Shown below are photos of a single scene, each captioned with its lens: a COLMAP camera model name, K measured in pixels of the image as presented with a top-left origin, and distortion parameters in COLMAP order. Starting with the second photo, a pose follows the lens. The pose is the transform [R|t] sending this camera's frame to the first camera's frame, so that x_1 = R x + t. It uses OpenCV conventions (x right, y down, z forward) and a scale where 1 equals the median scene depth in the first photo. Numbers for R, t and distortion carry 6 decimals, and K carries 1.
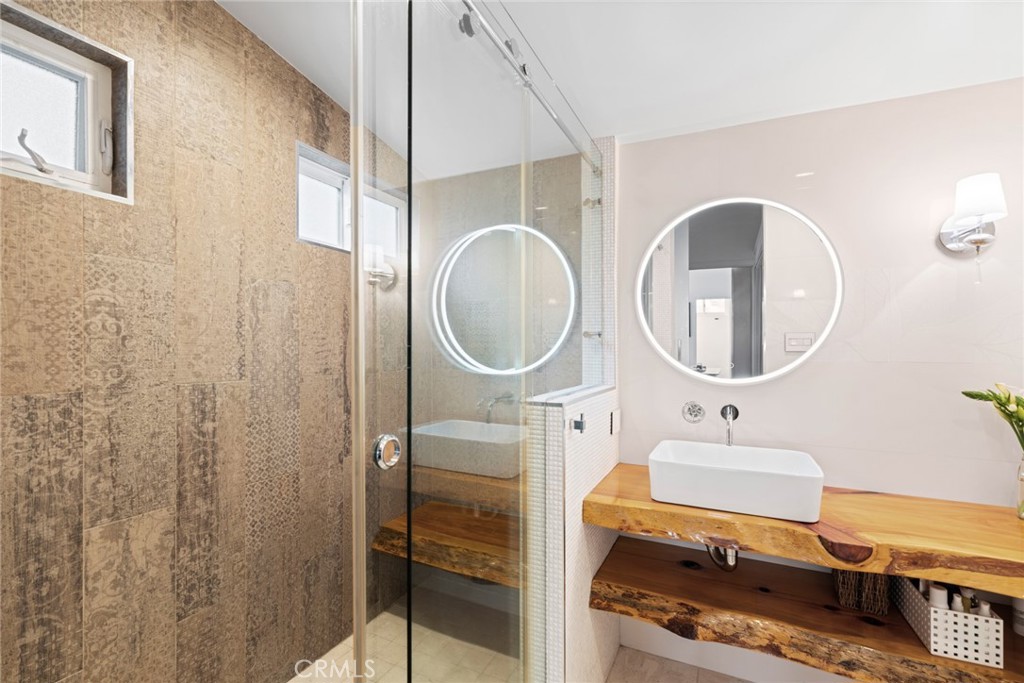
lens RADIAL K [[473.1, 0, 515.4], [0, 473.1, 342.4], [0, 0, 1]] dist [0.004947, -0.002065]
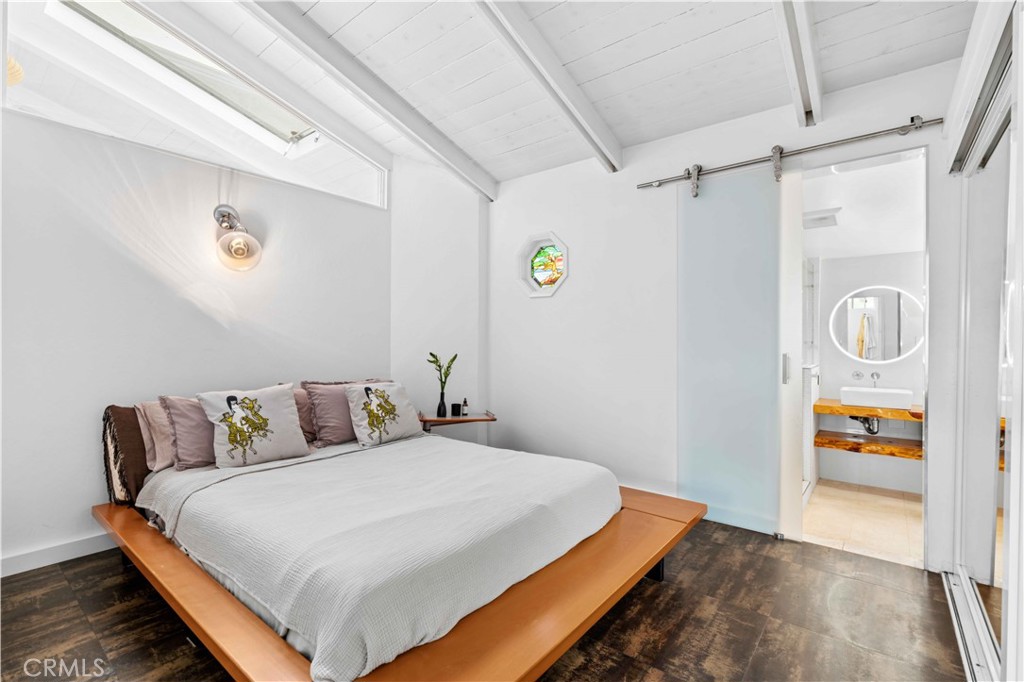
lens RADIAL K [[473.1, 0, 514.4], [0, 473.1, 338.6], [0, 0, 1]] dist [0.004947, -0.002065]
pose [[0.973352, -0.001990, -0.229306, -0.857808], [0.005260, 0.999893, 0.013650, -0.087328], [0.229254, -0.014492, 0.973259, -1.939005]]
